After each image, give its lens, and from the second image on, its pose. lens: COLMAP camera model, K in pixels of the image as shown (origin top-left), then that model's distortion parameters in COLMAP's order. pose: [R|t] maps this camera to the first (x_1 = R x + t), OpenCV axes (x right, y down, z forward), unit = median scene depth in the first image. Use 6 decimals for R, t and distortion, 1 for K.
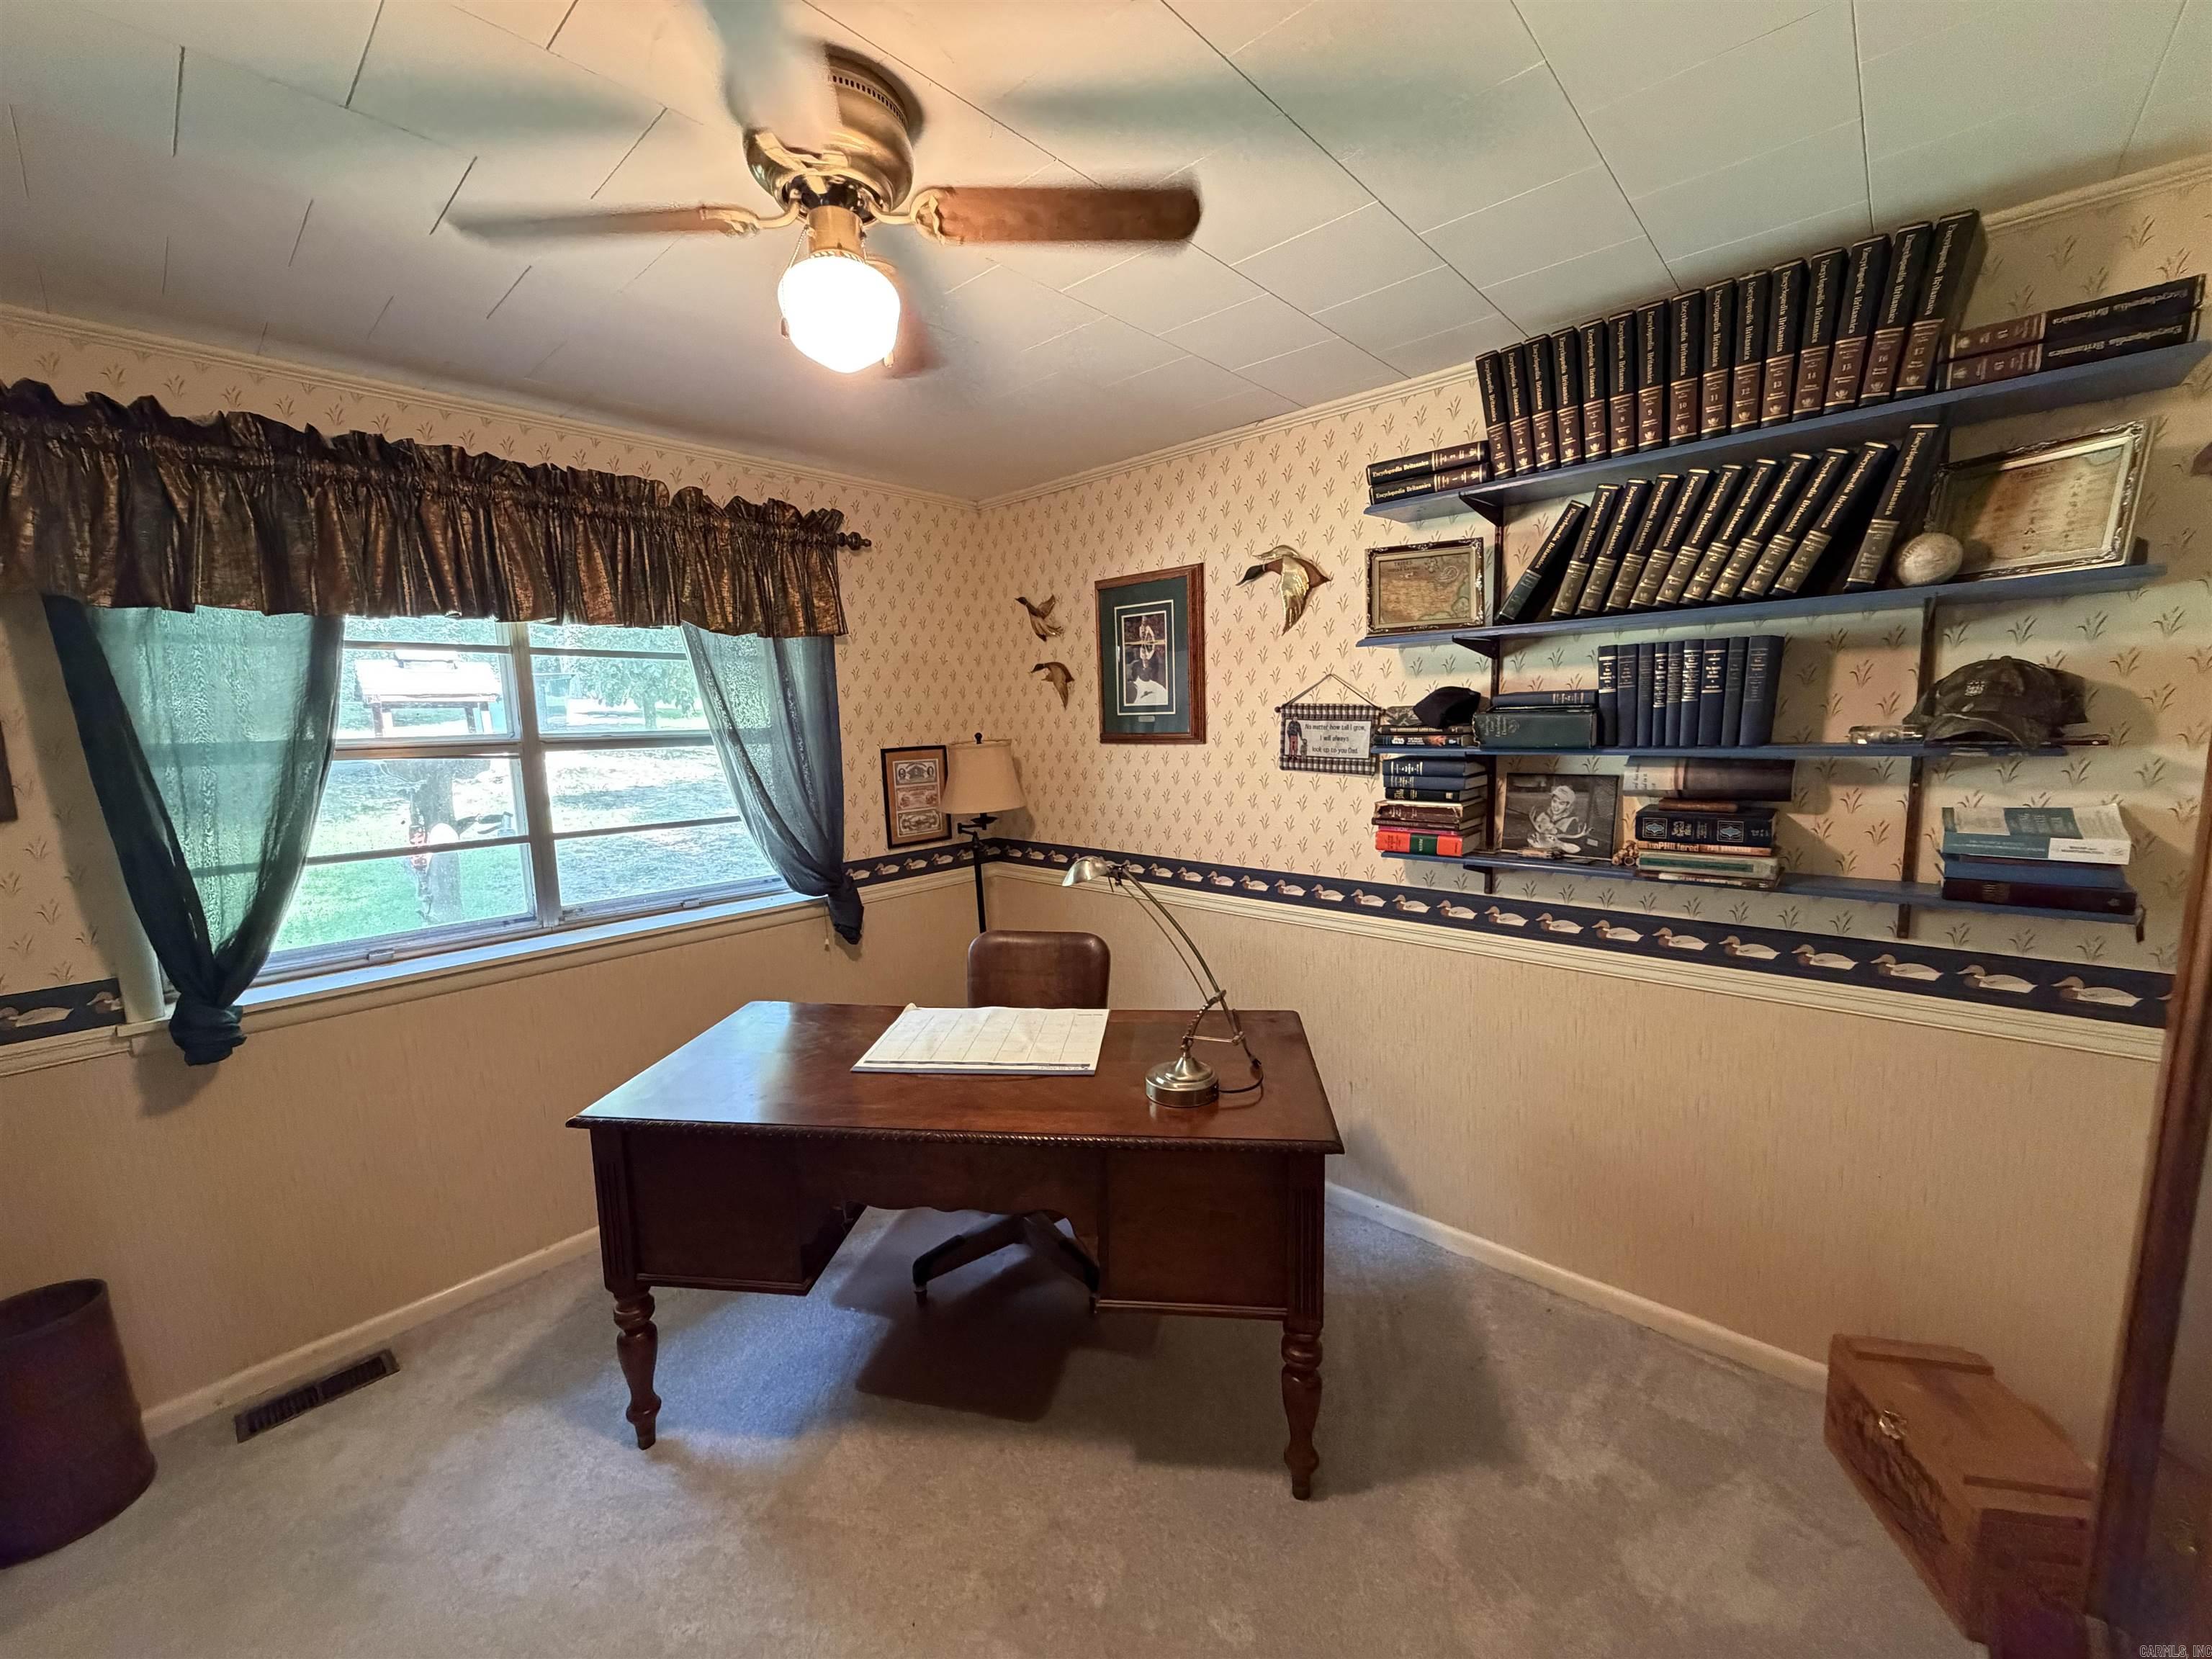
lens RADIAL K [[880.1, 0, 1108.9], [0, 880.1, 830.7], [0, 0, 1]] dist [0.000115, -0.000430]
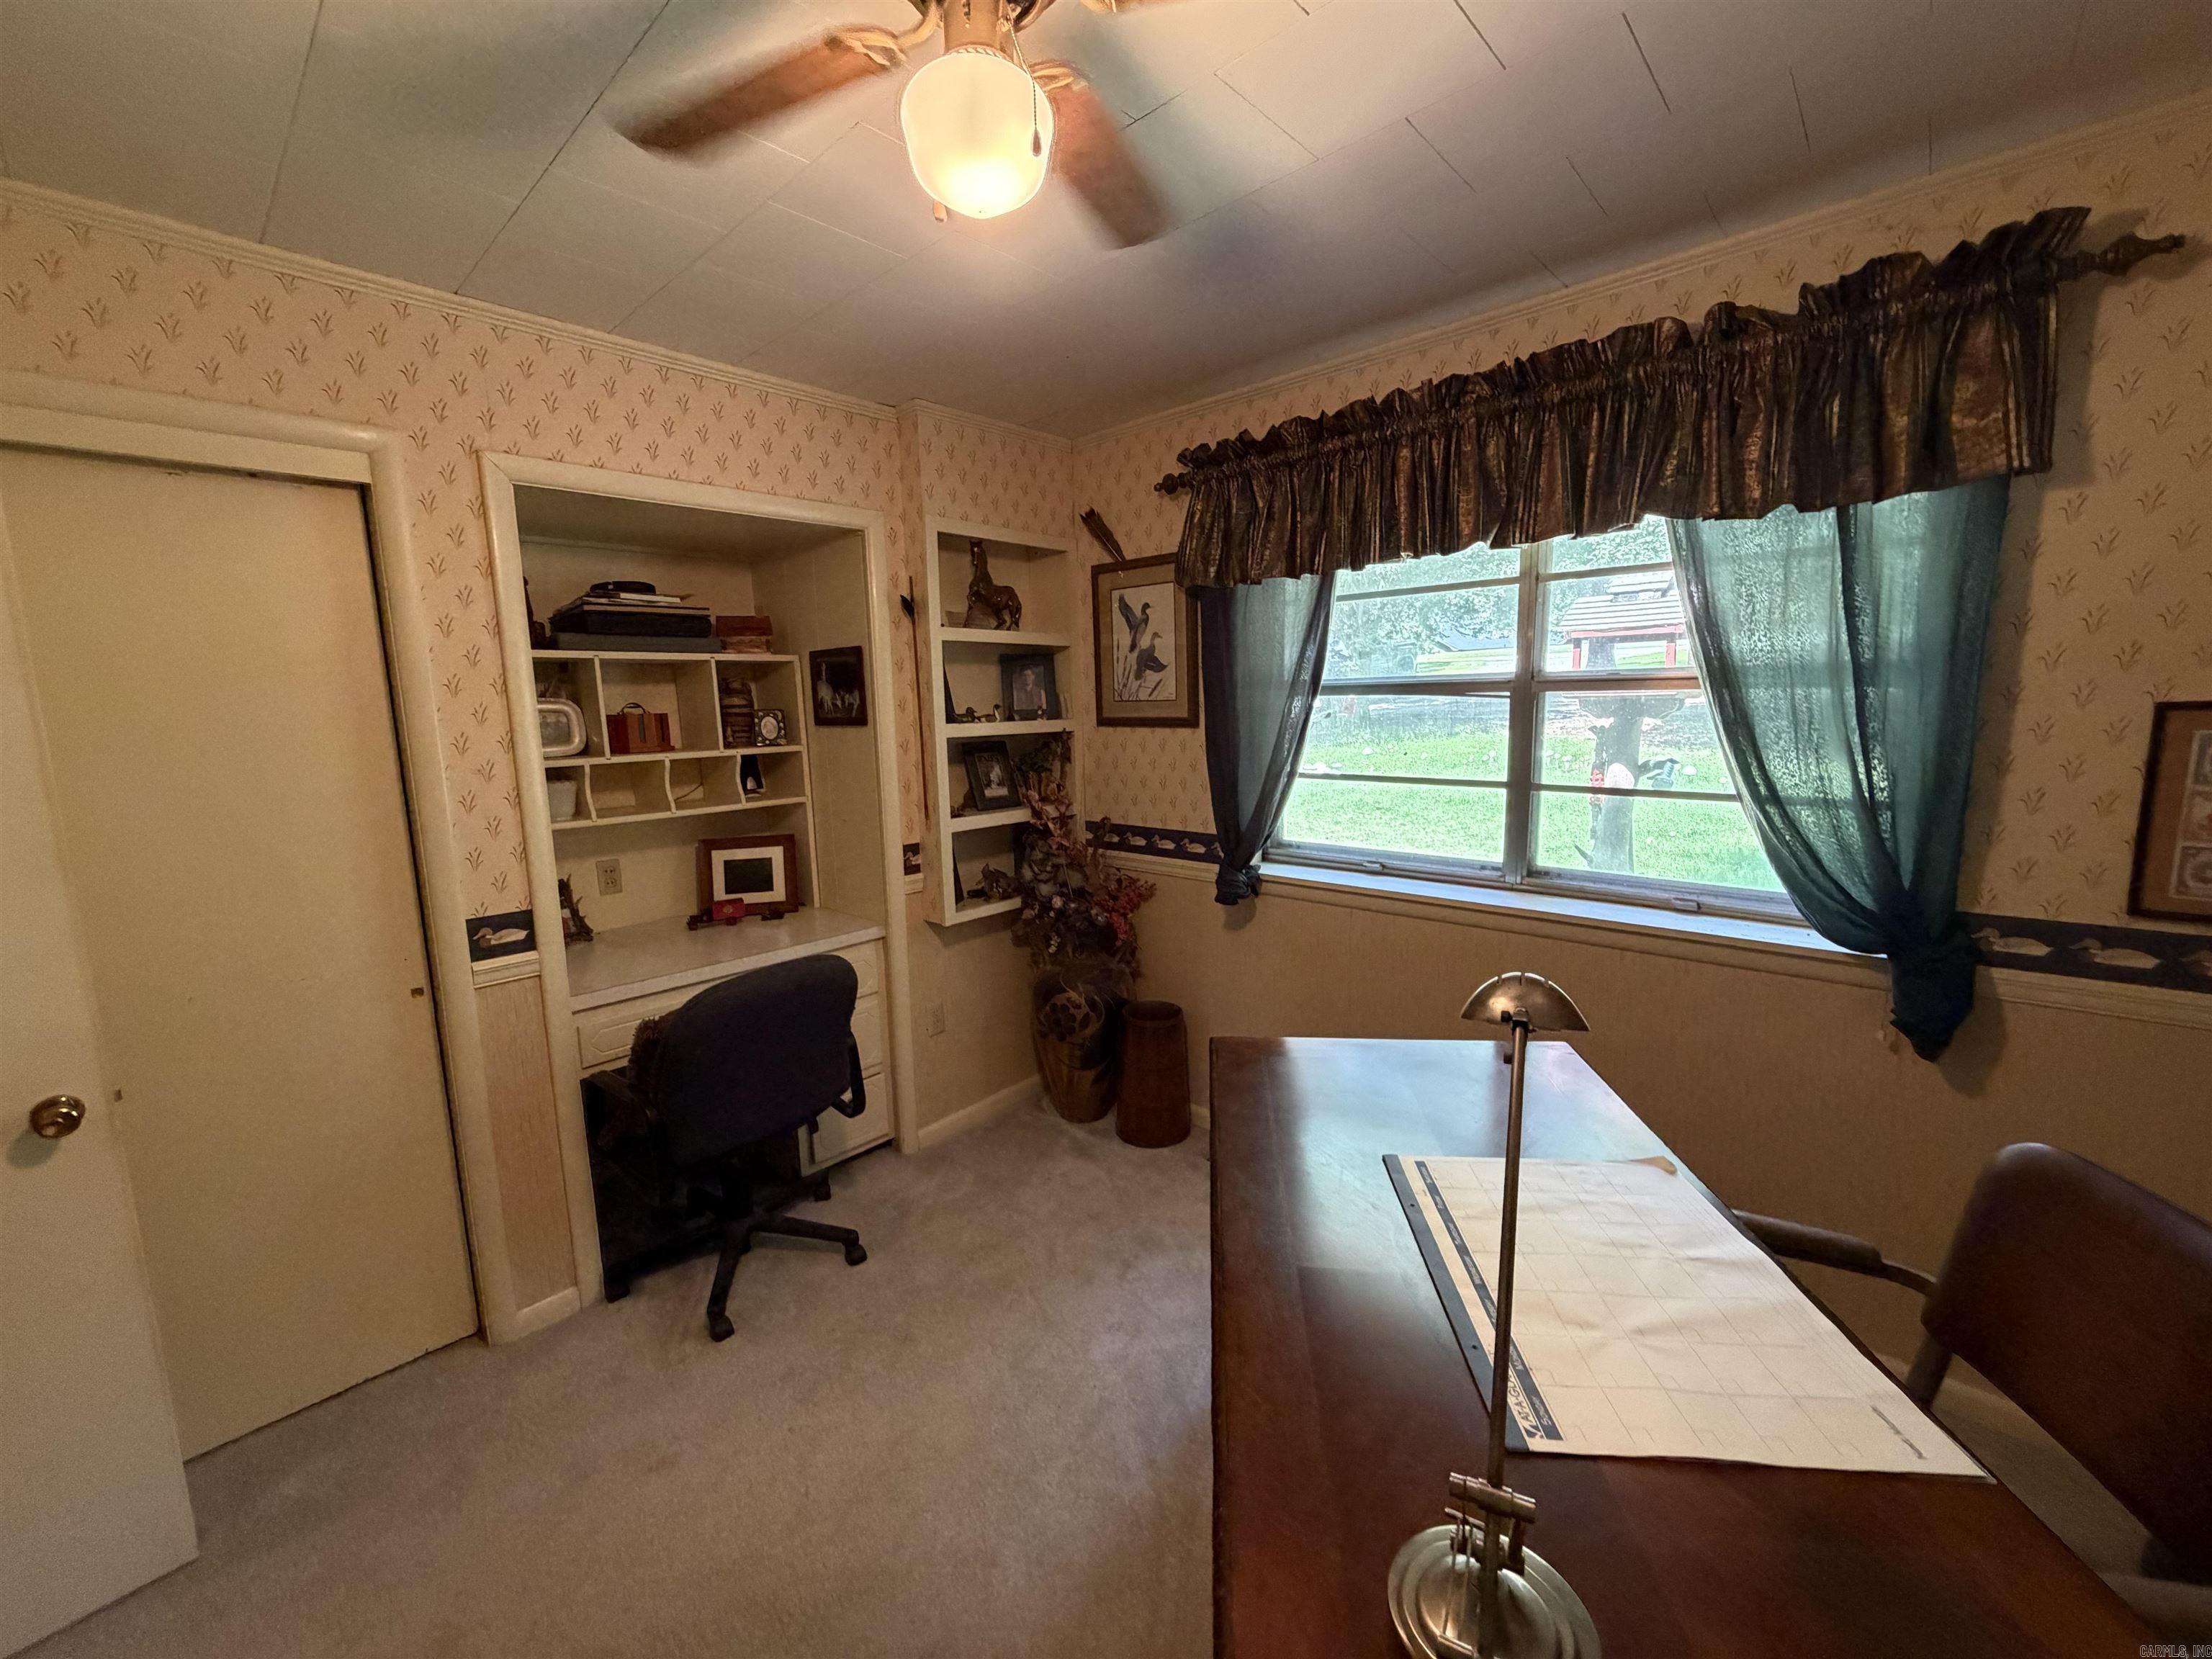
lens RADIAL K [[880.1, 0, 1109.1], [0, 880.1, 837.0], [0, 0, 1]] dist [0.000115, -0.000430]
pose [[-0.015082, 0.181426, -0.983289, 0.274247], [-0.103037, 0.977883, 0.182009, -0.063843], [0.994563, 0.104060, 0.003945, 0.572743]]
